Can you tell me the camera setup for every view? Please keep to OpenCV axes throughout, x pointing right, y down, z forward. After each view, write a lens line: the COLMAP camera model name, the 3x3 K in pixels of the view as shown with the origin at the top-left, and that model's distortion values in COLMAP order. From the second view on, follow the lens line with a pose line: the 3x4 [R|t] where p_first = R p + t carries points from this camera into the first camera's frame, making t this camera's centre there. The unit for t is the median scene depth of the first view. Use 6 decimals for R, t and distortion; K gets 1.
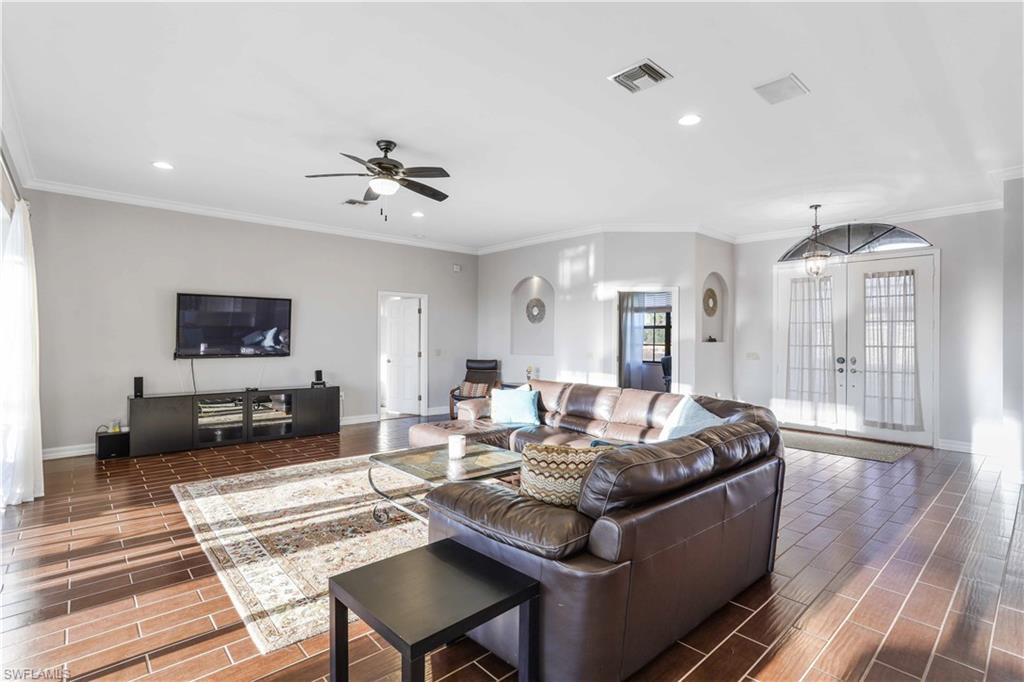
lens RADIAL K [[484.3, 0, 515.9], [0, 484.3, 339.5], [0, 0, 1]] dist [-0.008509, 0.006913]
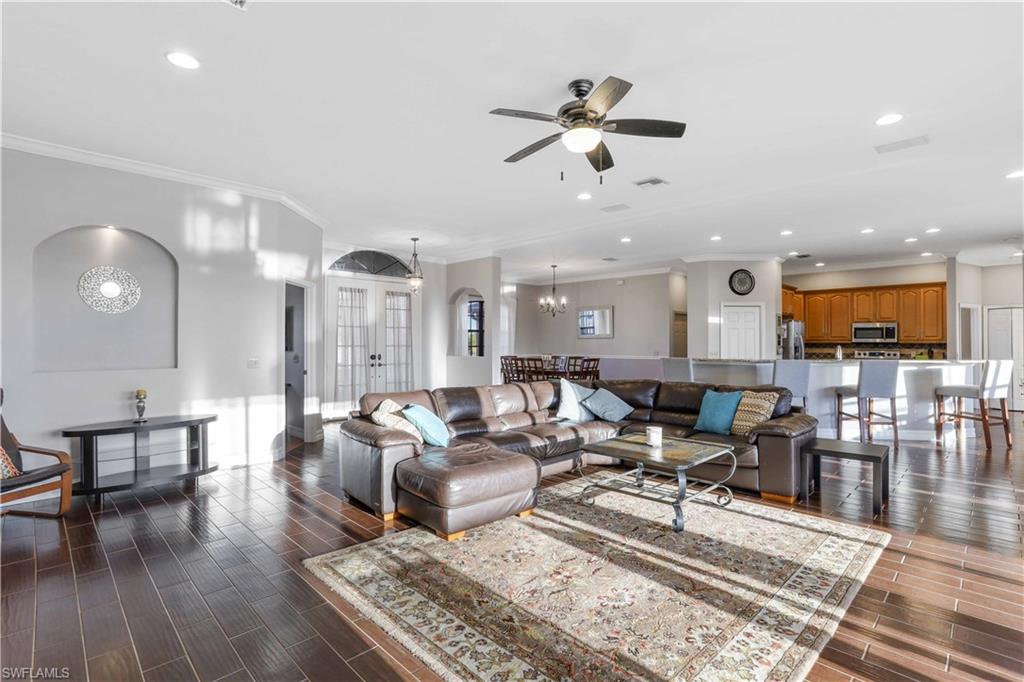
lens RADIAL K [[484.3, 0, 510.5], [0, 484.3, 338.8], [0, 0, 1]] dist [-0.008509, 0.006913]
pose [[-0.037511, 0.000783, 0.999296, -0.913279], [0.006182, 0.999981, -0.000552, -0.003022], [-0.999277, 0.006157, -0.037515, 1.019198]]
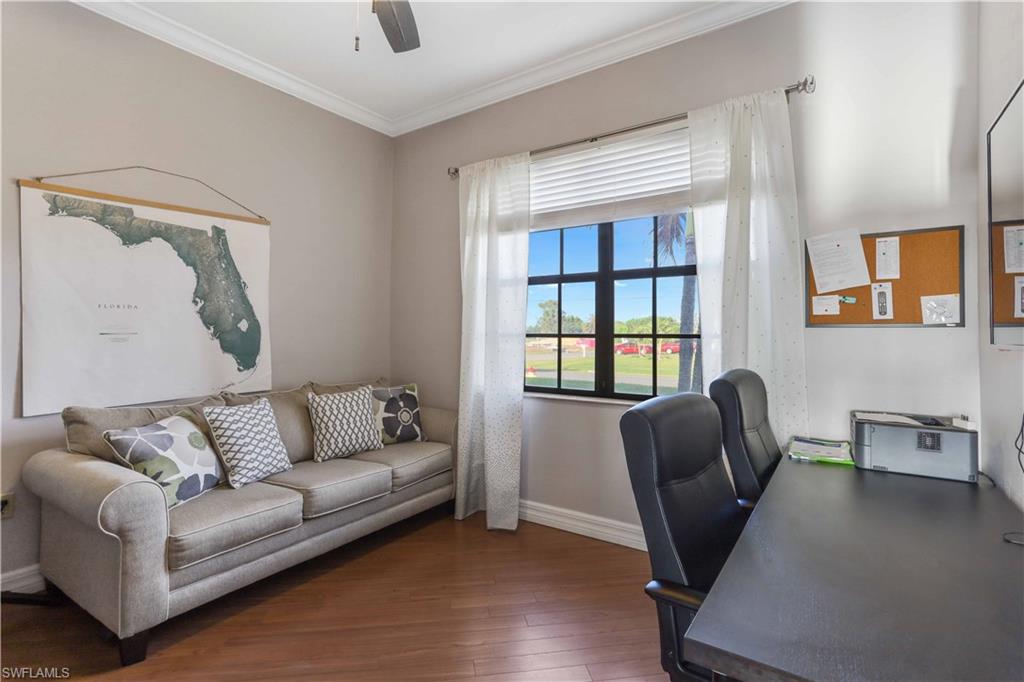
lens RADIAL K [[484.3, 0, 512.3], [0, 484.3, 335.9], [0, 0, 1]] dist [-0.008509, 0.006913]
pose [[0.968435, 0.000609, 0.249264, 0.191257], [0.000610, 0.999988, -0.004813, 0.014088], [-0.249264, 0.004813, 0.968424, 0.757719]]
